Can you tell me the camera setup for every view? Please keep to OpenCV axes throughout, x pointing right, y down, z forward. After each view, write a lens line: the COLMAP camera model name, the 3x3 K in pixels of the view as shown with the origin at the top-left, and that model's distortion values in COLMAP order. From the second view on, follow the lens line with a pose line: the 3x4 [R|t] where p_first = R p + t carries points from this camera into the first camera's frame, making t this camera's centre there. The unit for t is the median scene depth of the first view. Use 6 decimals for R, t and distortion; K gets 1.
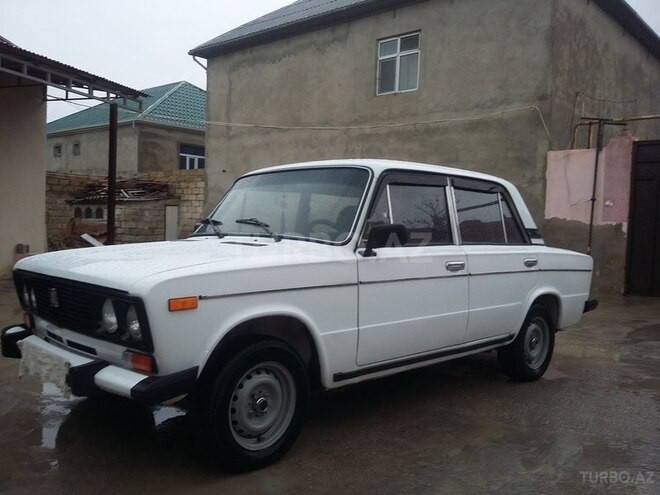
lens RADIAL K [[602.4, 0, 328.7], [0, 602.4, 248.3], [0, 0, 1]] dist [0.001736, 0.000000]
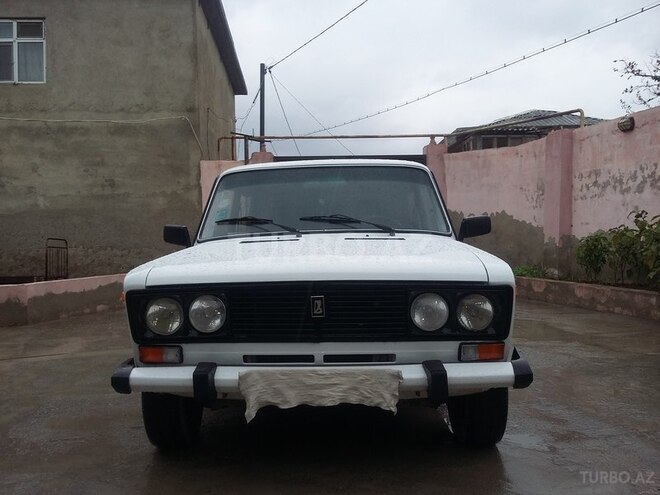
lens RADIAL K [[602.4, 0, 328.0], [0, 602.4, 246.5], [0, 0, 1]] dist [0.001736, 0.000000]
pose [[0.743301, -0.034897, 0.668046, -0.167683], [0.044344, 0.999012, 0.002846, -0.001569], [-0.667485, 0.027508, 0.744115, 0.052788]]
